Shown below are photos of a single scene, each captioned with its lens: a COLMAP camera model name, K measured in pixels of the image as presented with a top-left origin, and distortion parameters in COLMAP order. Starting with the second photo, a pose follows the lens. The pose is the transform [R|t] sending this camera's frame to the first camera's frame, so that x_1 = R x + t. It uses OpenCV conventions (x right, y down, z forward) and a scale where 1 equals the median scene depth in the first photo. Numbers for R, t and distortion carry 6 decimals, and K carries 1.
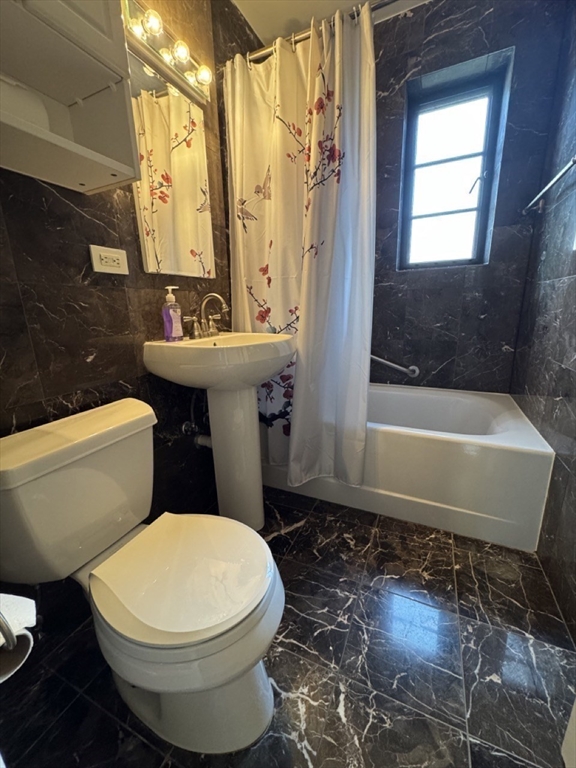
lens RADIAL K [[308.1, 0, 288.8], [0, 308.1, 383.1], [0, 0, 1]] dist [0.000527, 0.000003]
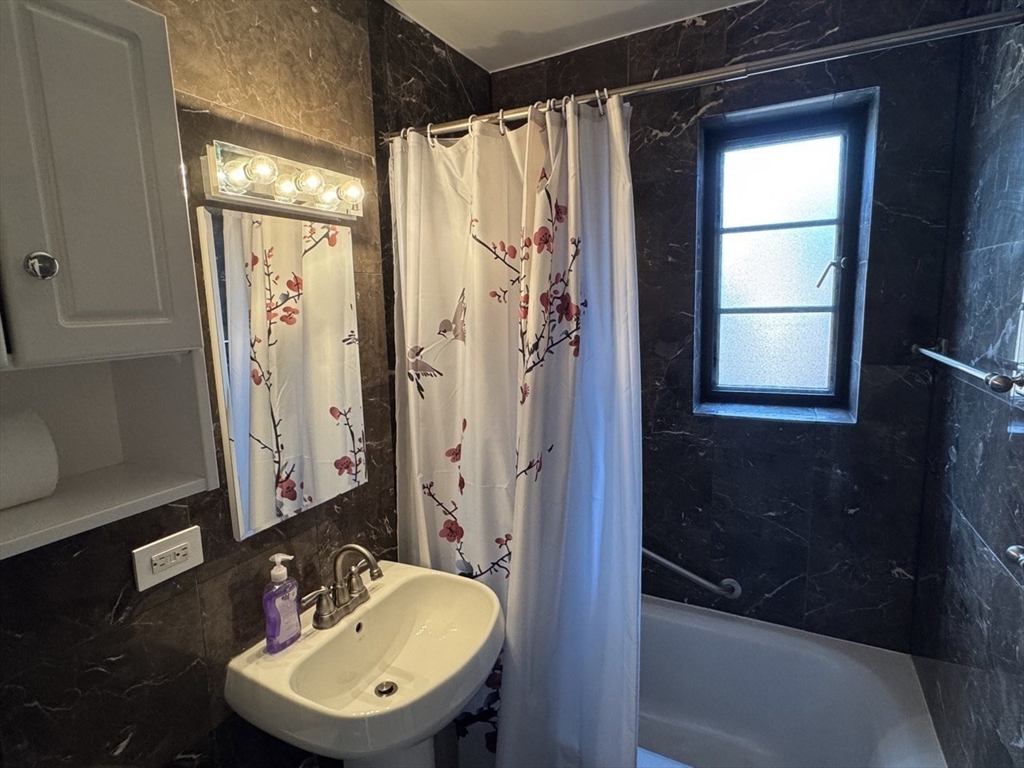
lens RADIAL K [[541.1, 0, 508.9], [0, 541.1, 381.3], [0, 0, 1]] dist [0.001810, -0.000590]
pose [[0.999373, 0.003264, -0.035246, 0.058411], [-0.006566, 0.995554, -0.093964, -0.423568], [0.034783, 0.094136, 0.994952, -0.009791]]
